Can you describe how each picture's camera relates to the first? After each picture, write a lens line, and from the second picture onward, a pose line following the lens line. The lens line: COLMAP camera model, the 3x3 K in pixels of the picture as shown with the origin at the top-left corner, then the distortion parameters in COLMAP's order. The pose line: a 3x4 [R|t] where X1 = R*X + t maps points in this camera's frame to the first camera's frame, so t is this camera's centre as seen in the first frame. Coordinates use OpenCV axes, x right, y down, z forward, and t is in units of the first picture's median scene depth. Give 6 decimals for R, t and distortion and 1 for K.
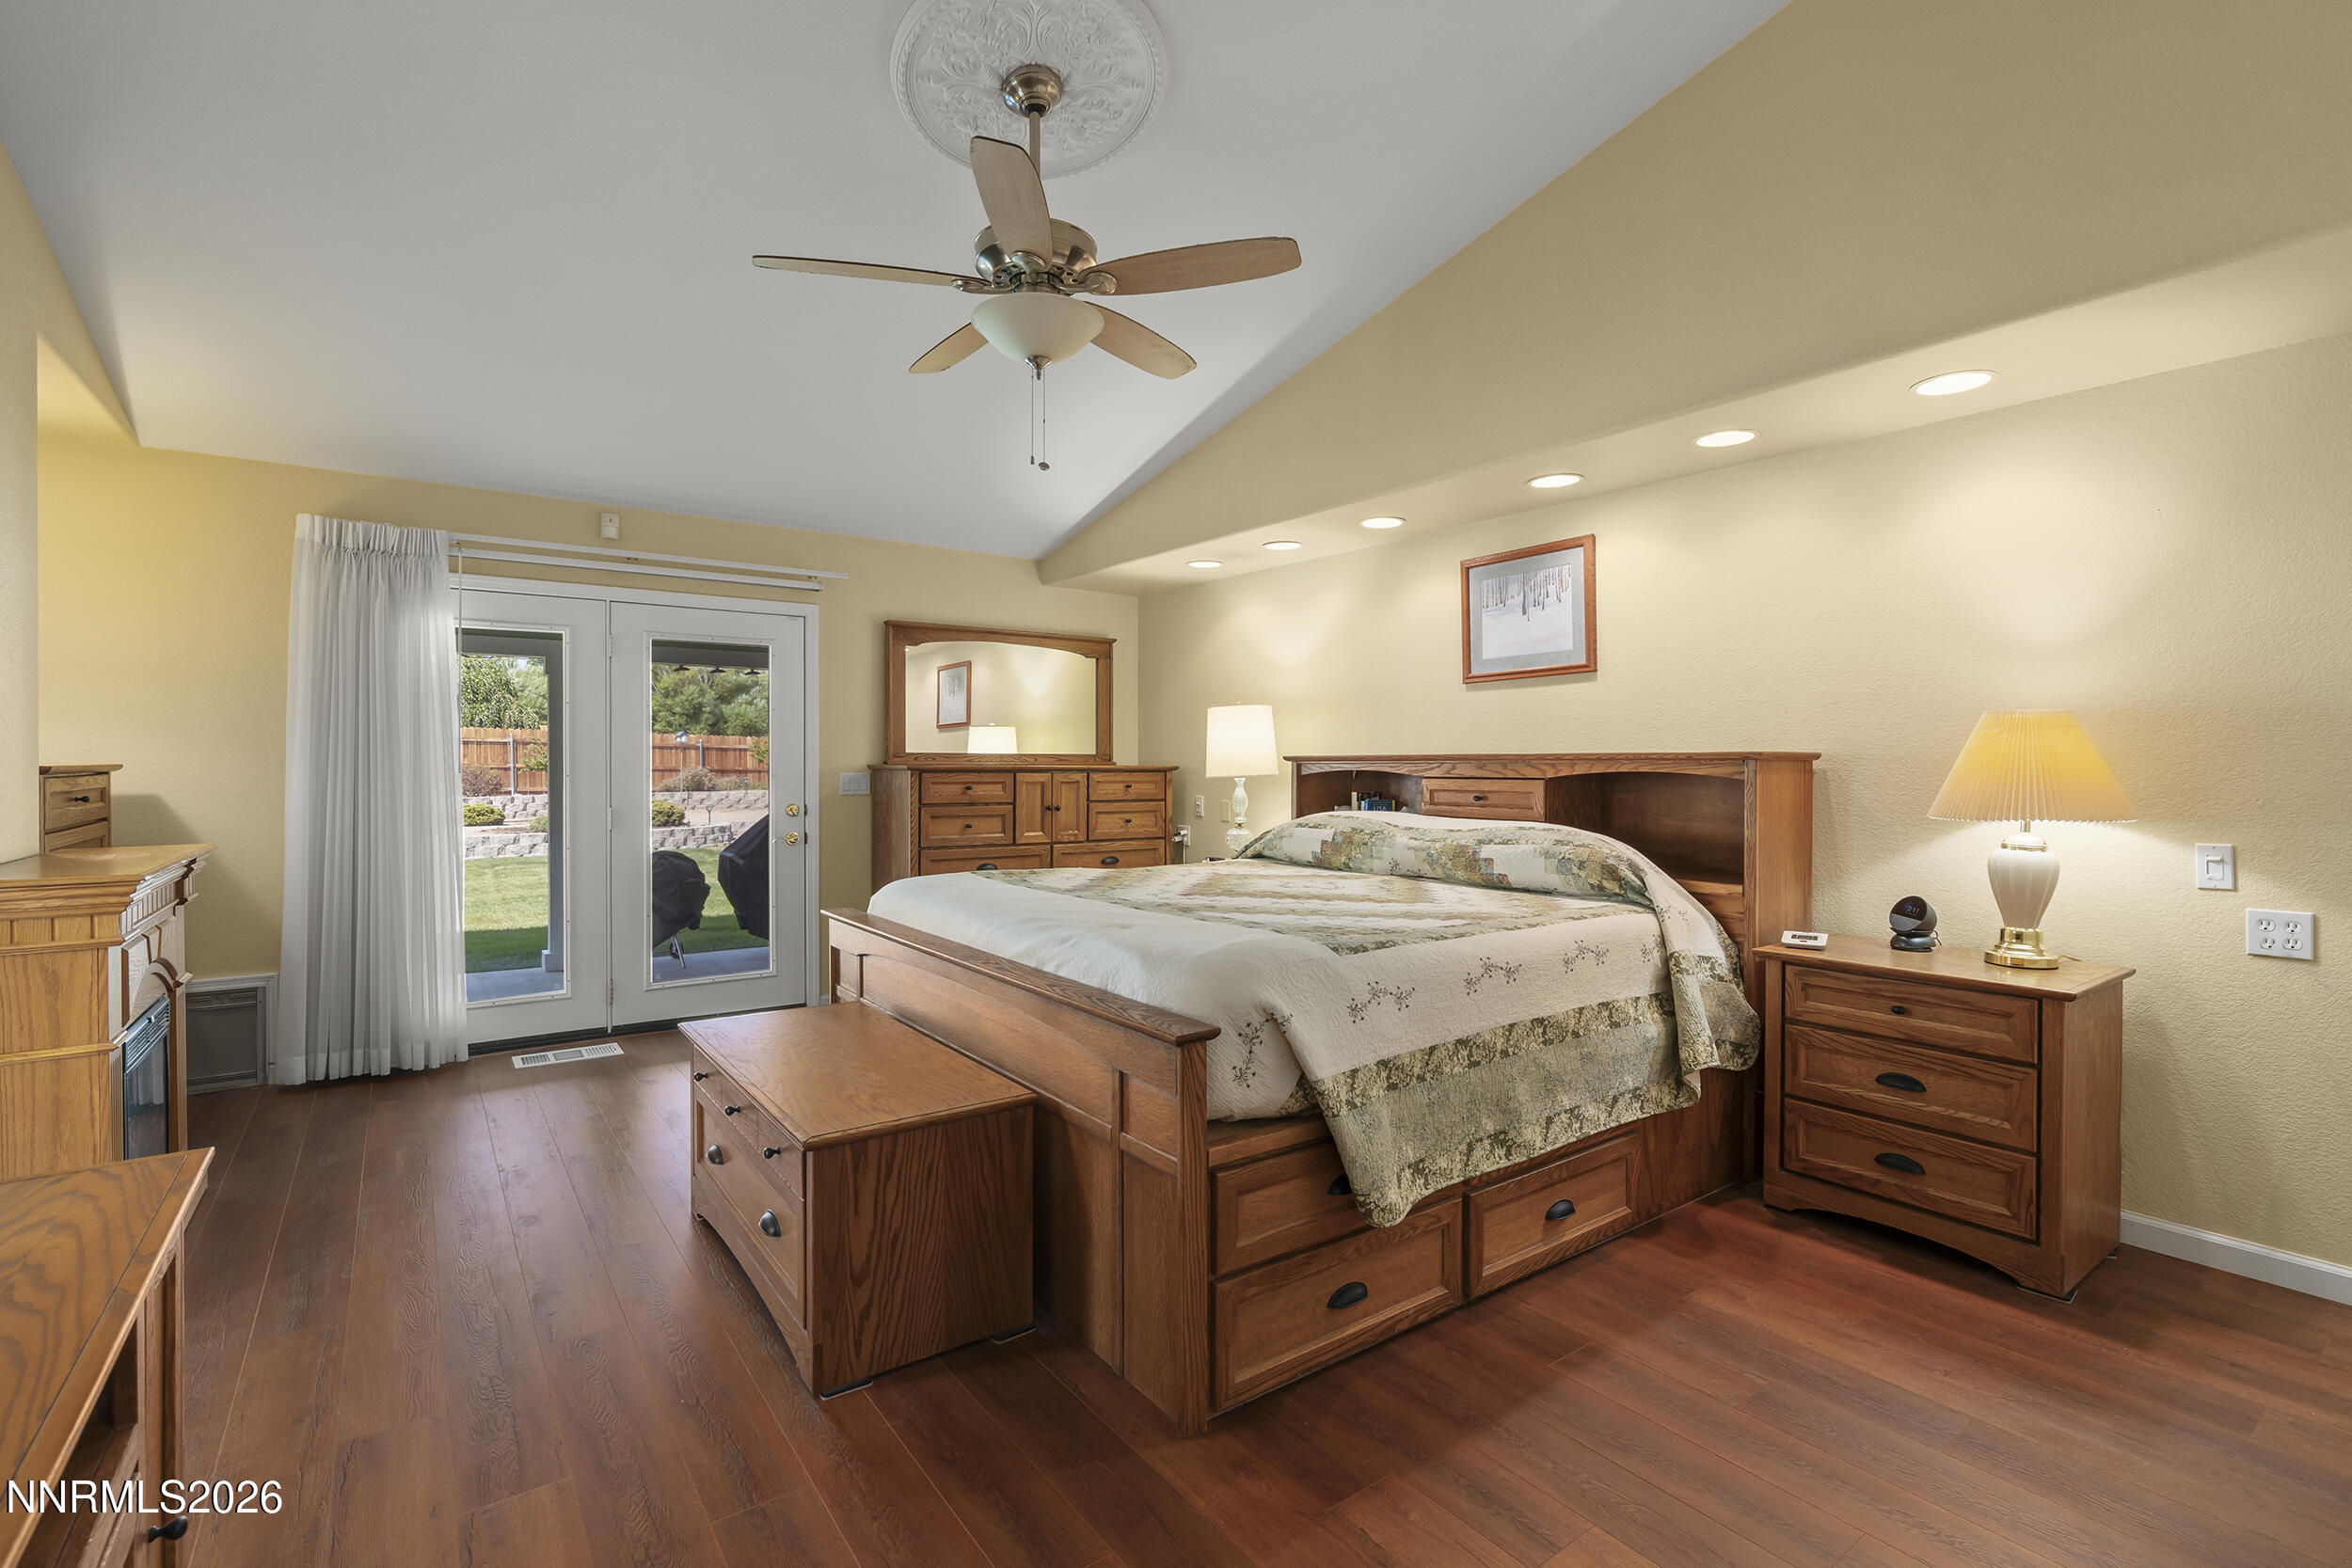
lens RADIAL K [[1052.3, 0, 1180.2], [0, 1052.3, 776.8], [0, 0, 1]] dist [-0.000060, 0.000137]
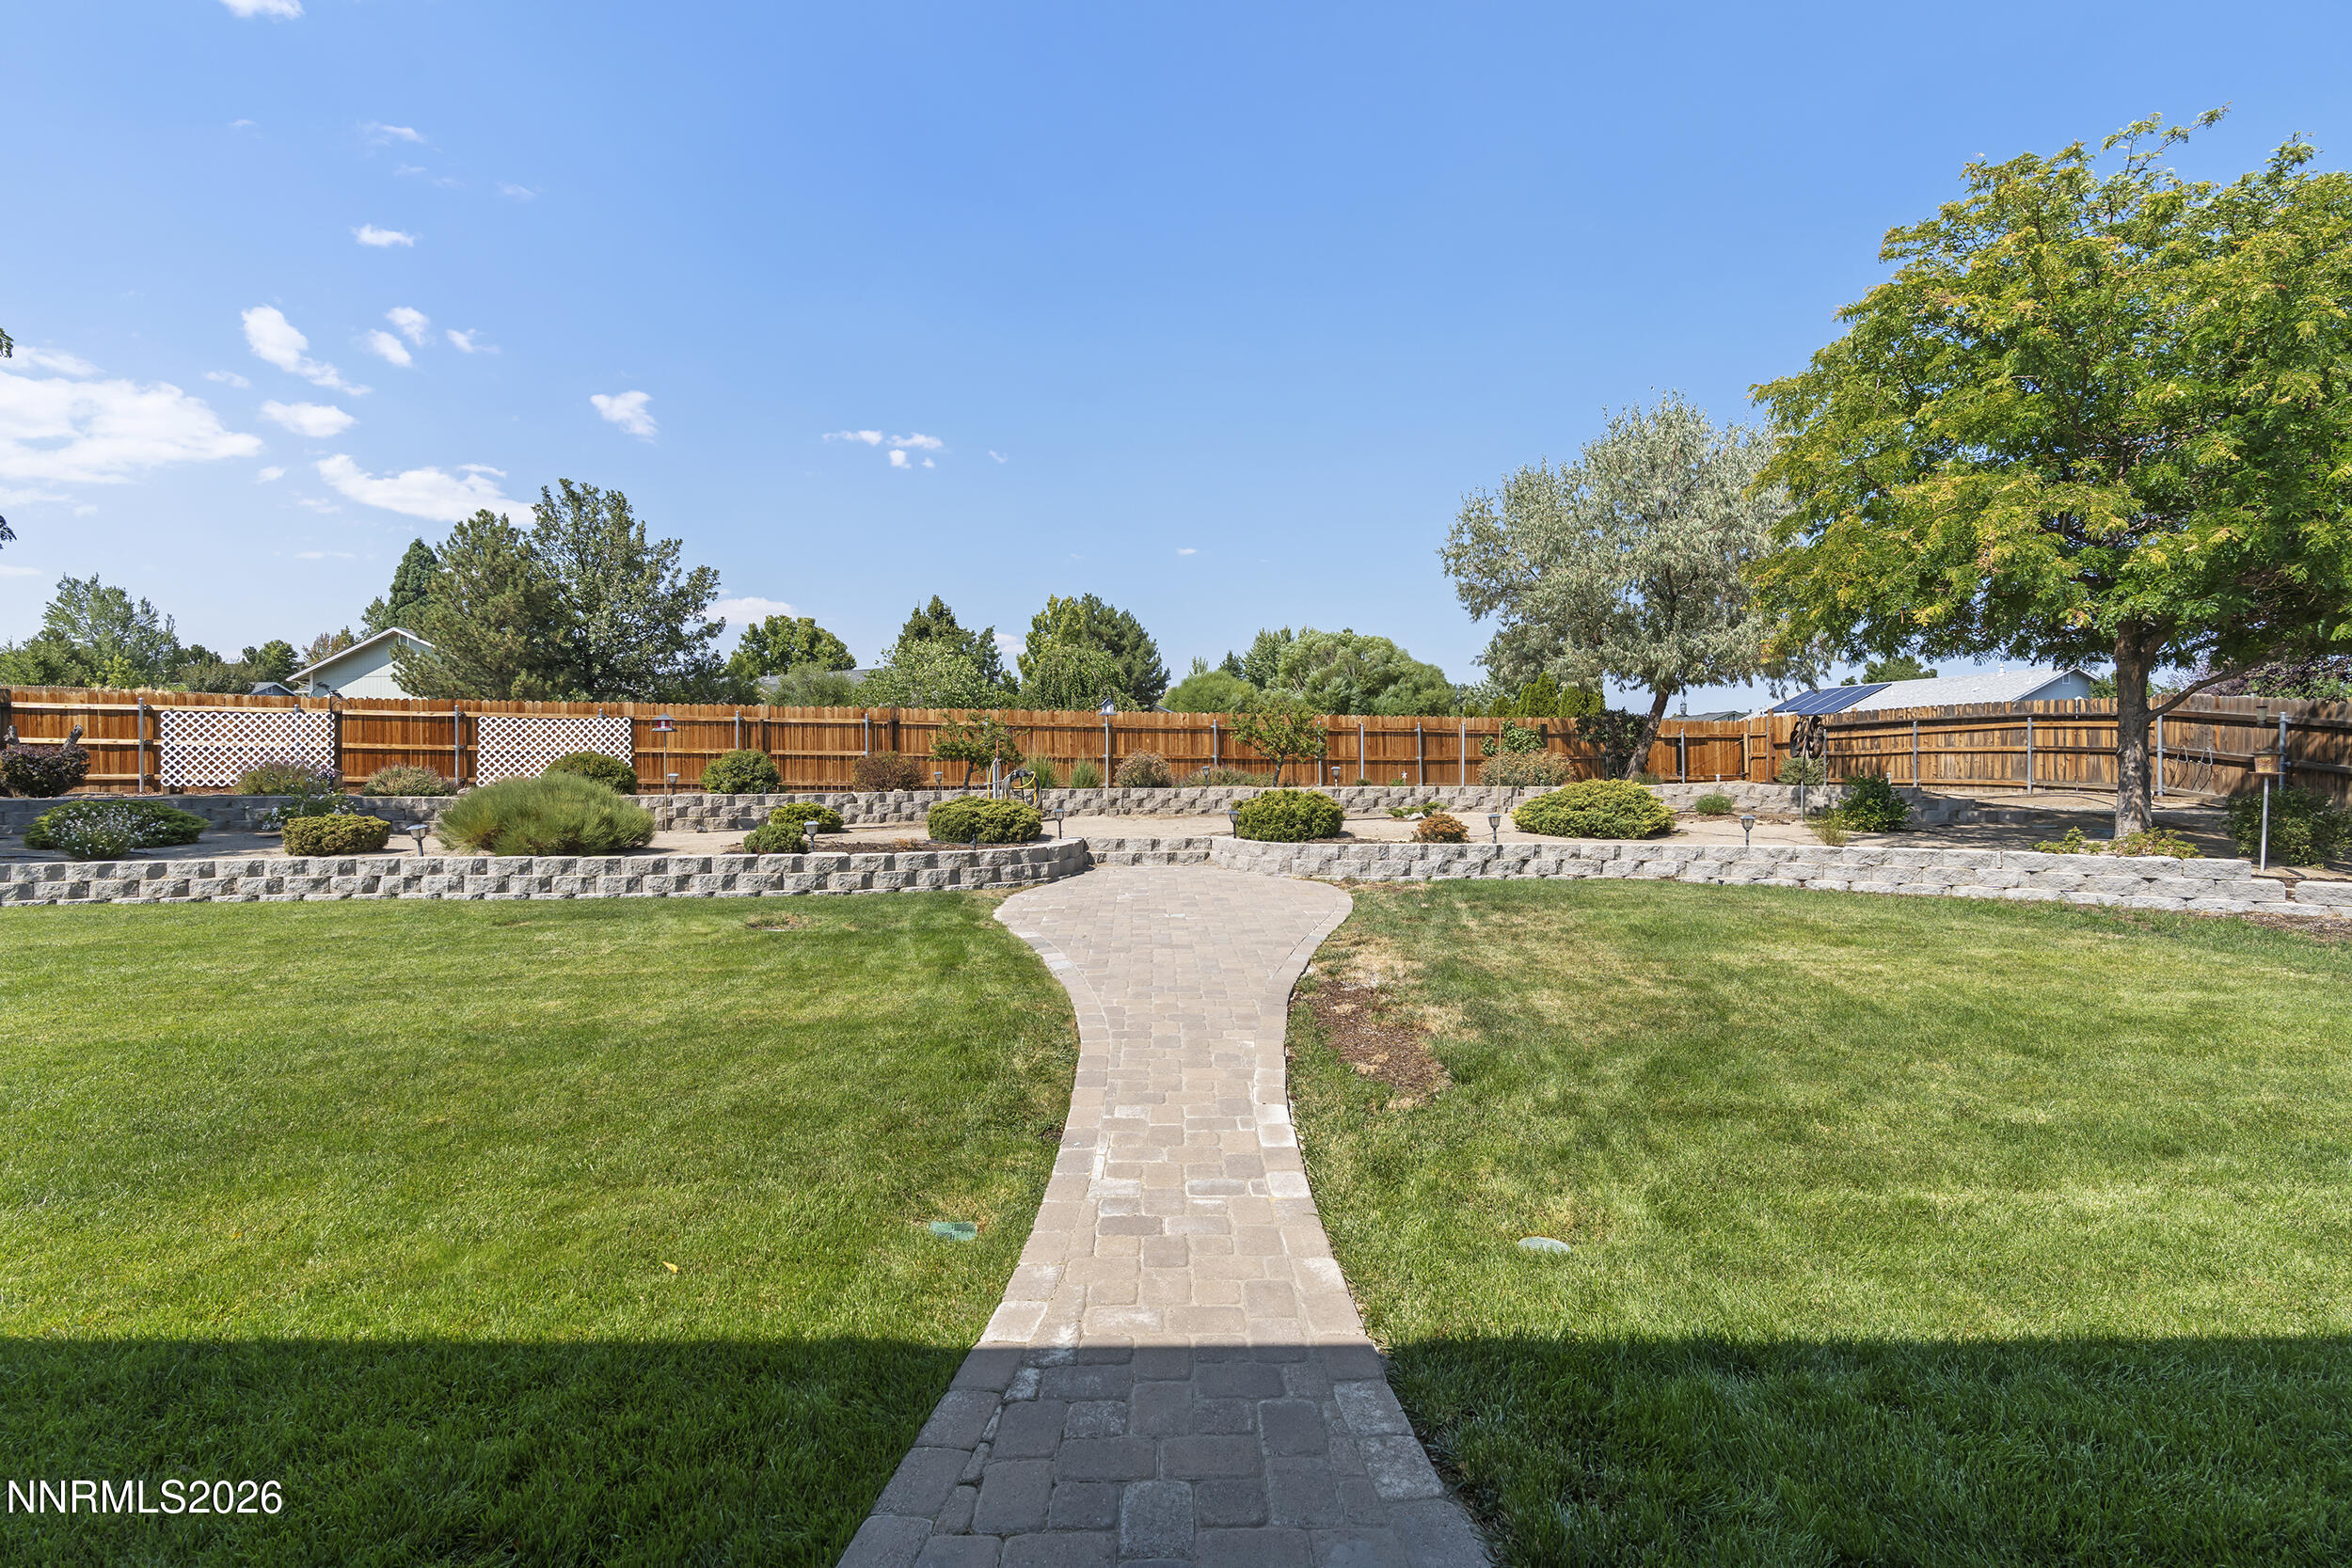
lens RADIAL K [[1052.3, 0, 1178.0], [0, 1052.3, 771.9], [0, 0, 1]] dist [-0.000060, 0.000137]
pose [[0.803549, -0.001266, -0.595238, -0.029125], [-0.000685, 0.999995, -0.003052, 0.005186], [0.595239, 0.002861, 0.803544, 0.425263]]
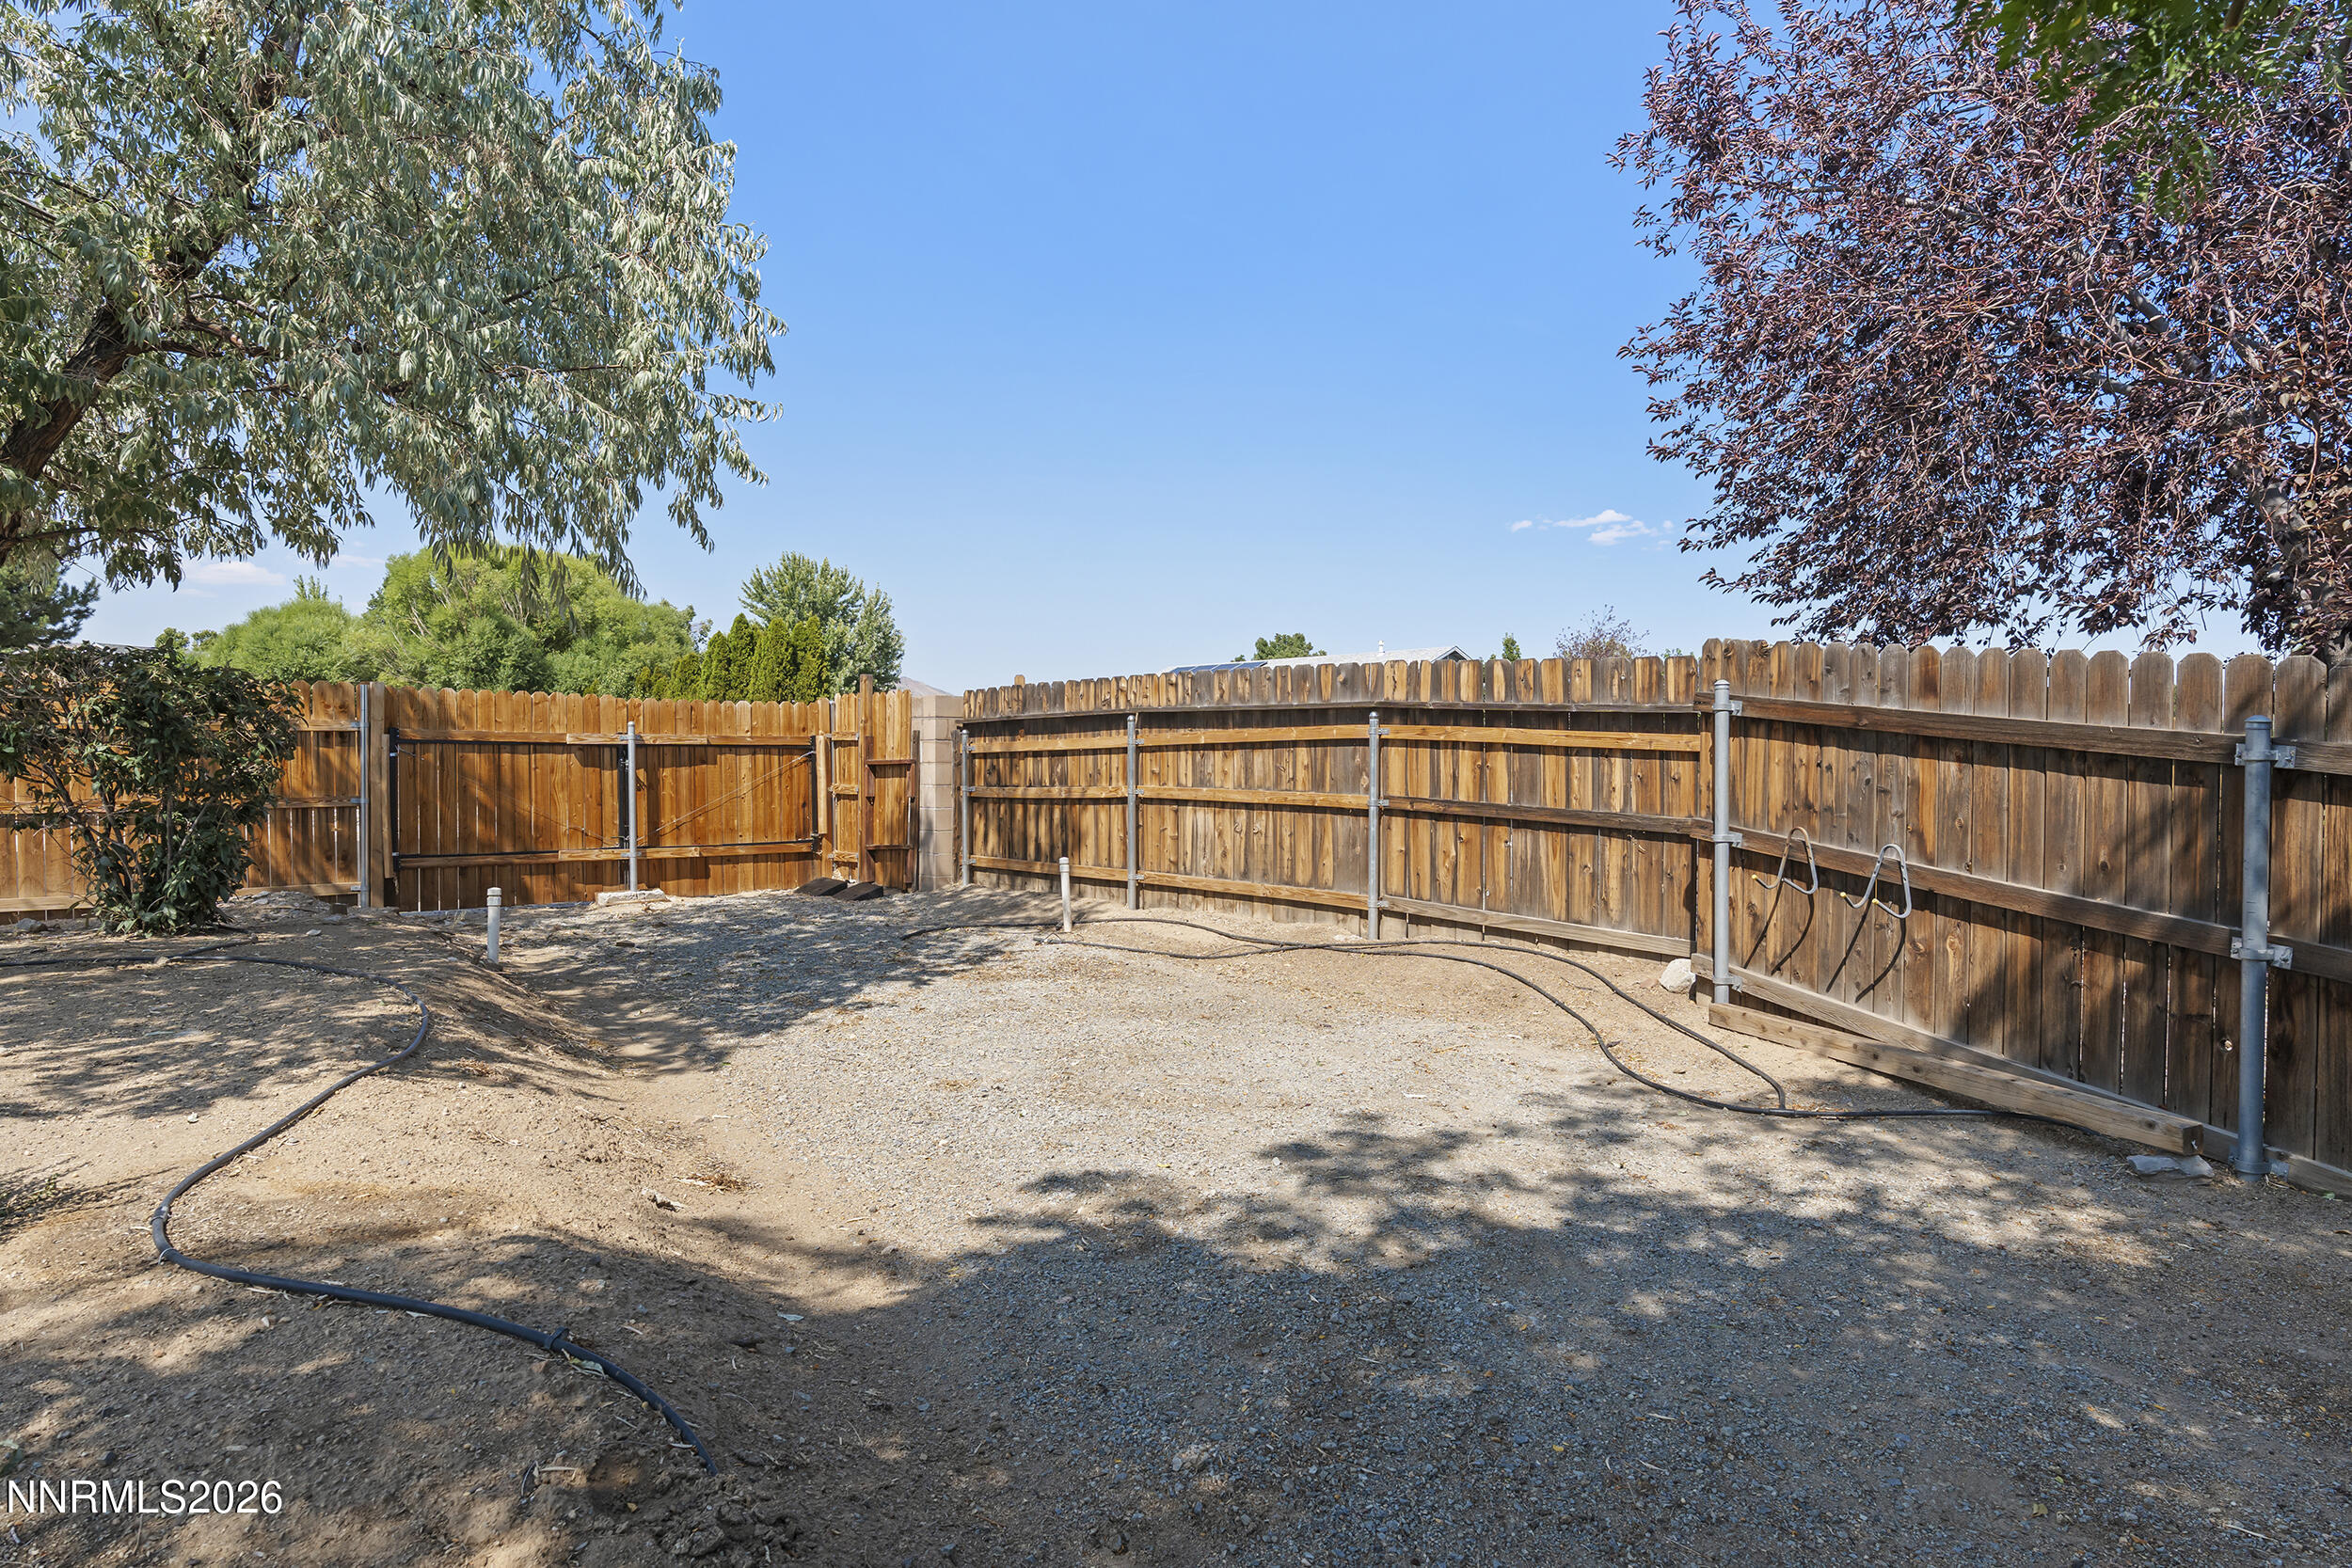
lens RADIAL K [[1362.7, 0, 1174.6], [0, 1362.7, 782.6], [0, 0, 1]] dist [-0.005514, -0.000315]
pose [[0.992540, 0.004284, -0.121847, 0.001636], [-0.003105, 0.999947, 0.009861, -0.019959], [0.121883, -0.009409, 0.992500, 1.002132]]
